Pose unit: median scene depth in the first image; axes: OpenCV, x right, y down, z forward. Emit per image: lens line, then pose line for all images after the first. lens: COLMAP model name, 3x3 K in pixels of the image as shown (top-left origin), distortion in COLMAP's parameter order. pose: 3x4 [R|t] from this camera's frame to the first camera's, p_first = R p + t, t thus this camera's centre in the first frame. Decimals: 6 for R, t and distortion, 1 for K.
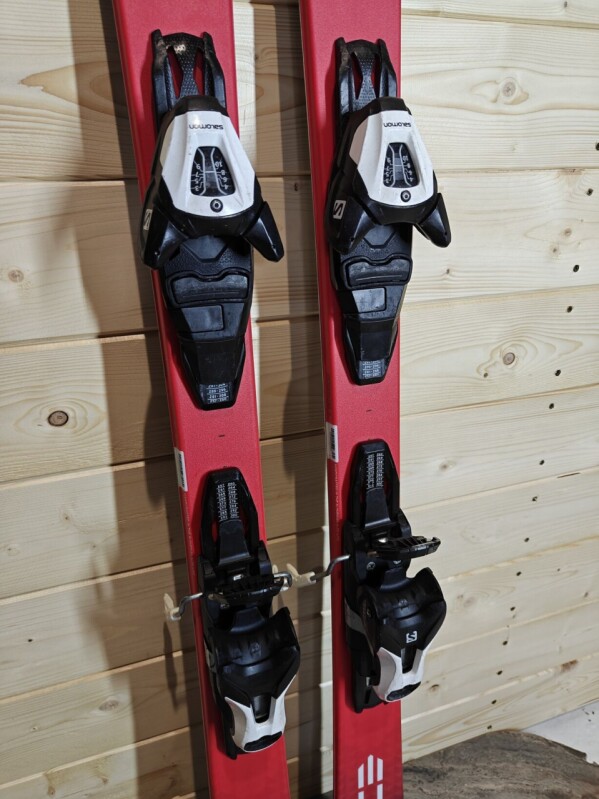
lens RADIAL K [[576.4, 0, 299.5], [0, 576.4, 399.5], [0, 0, 1]] dist [-0.005675, 0.002210]
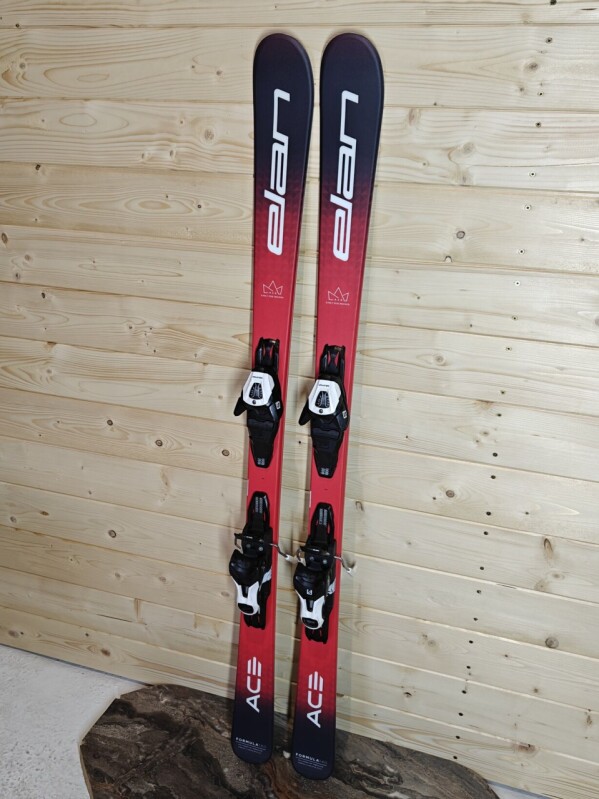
lens RADIAL K [[767.0, 0, 299.5], [0, 767.0, 399.5], [0, 0, 1]] dist [0.035102, -0.084116]
pose [[0.776749, 0.244084, -0.580590, 1.506379], [-0.277335, 0.960218, 0.032646, -0.343200], [0.565461, 0.135660, 0.813541, -1.362410]]
